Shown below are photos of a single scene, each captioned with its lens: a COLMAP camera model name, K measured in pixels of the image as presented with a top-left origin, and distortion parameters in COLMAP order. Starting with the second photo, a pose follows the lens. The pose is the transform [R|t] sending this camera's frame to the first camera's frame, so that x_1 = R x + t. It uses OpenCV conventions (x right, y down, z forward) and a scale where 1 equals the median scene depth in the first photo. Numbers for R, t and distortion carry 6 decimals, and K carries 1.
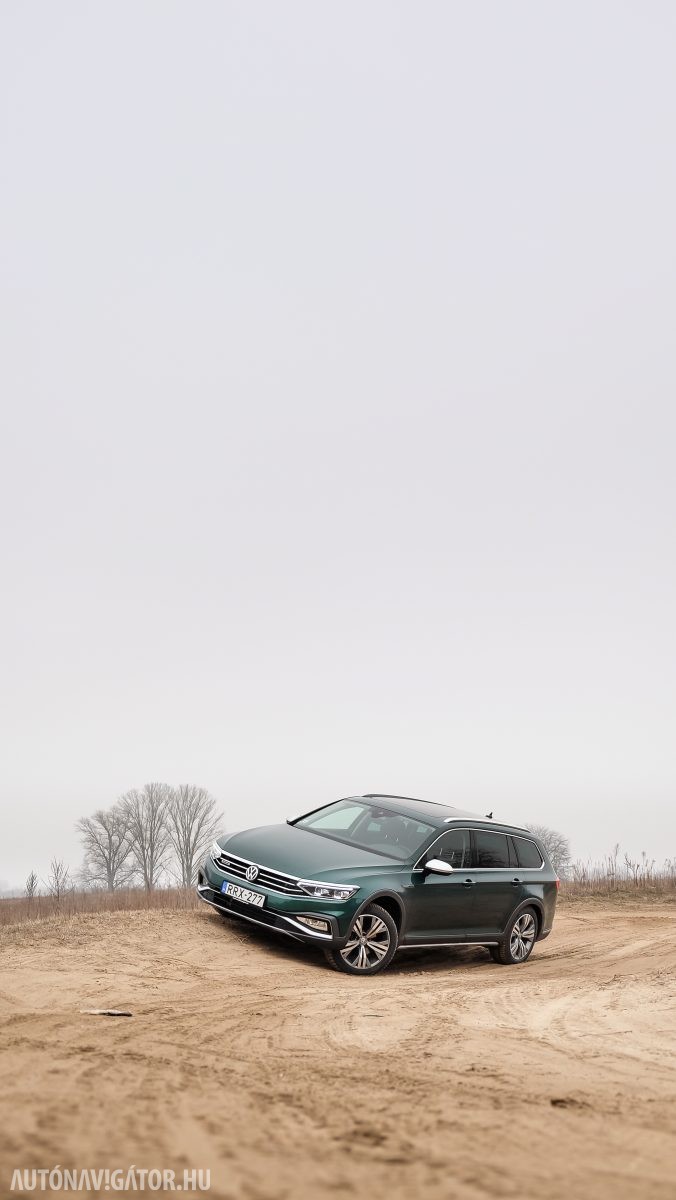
lens RADIAL K [[1359.5, 0, 336.0], [0, 1359.5, 619.2], [0, 0, 1]] dist [-0.001404, 0.000000]
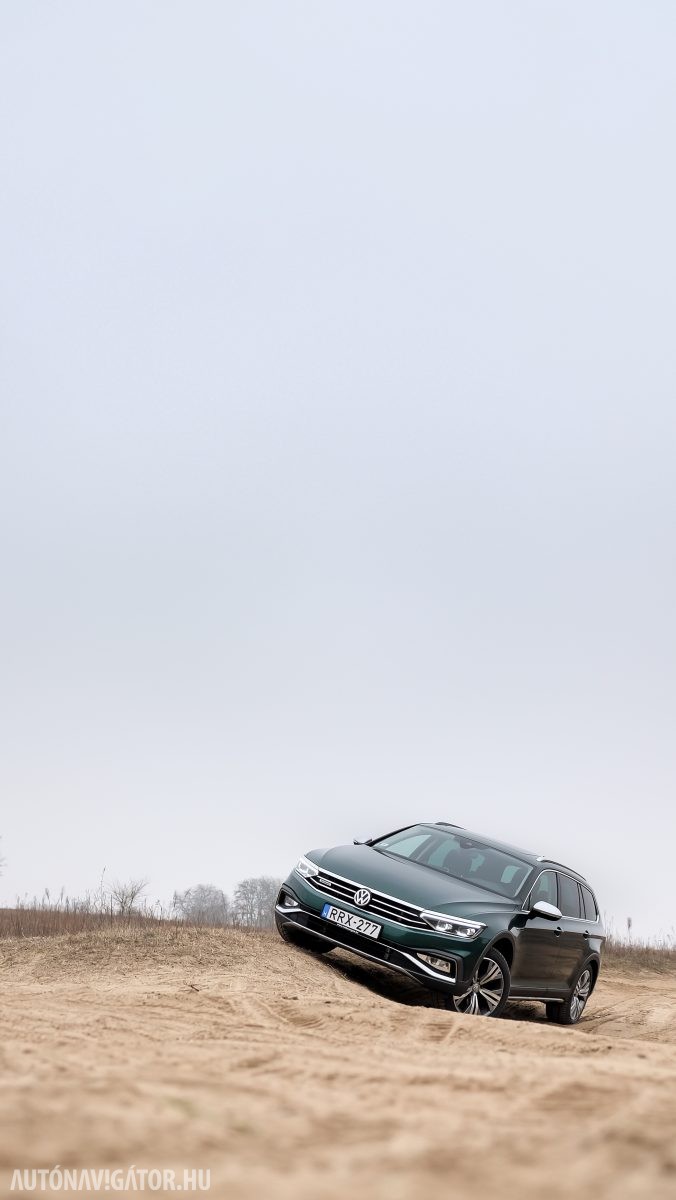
lens RADIAL K [[1250.0, 0, 331.9], [0, 1250.0, 602.7], [0, 0, 1]] dist [-0.014414, 0.000000]
pose [[0.978907, 0.131713, 0.156182, -0.226661], [-0.121758, 0.989965, -0.071723, 0.060357], [-0.164062, 0.051194, 0.985121, 0.211906]]
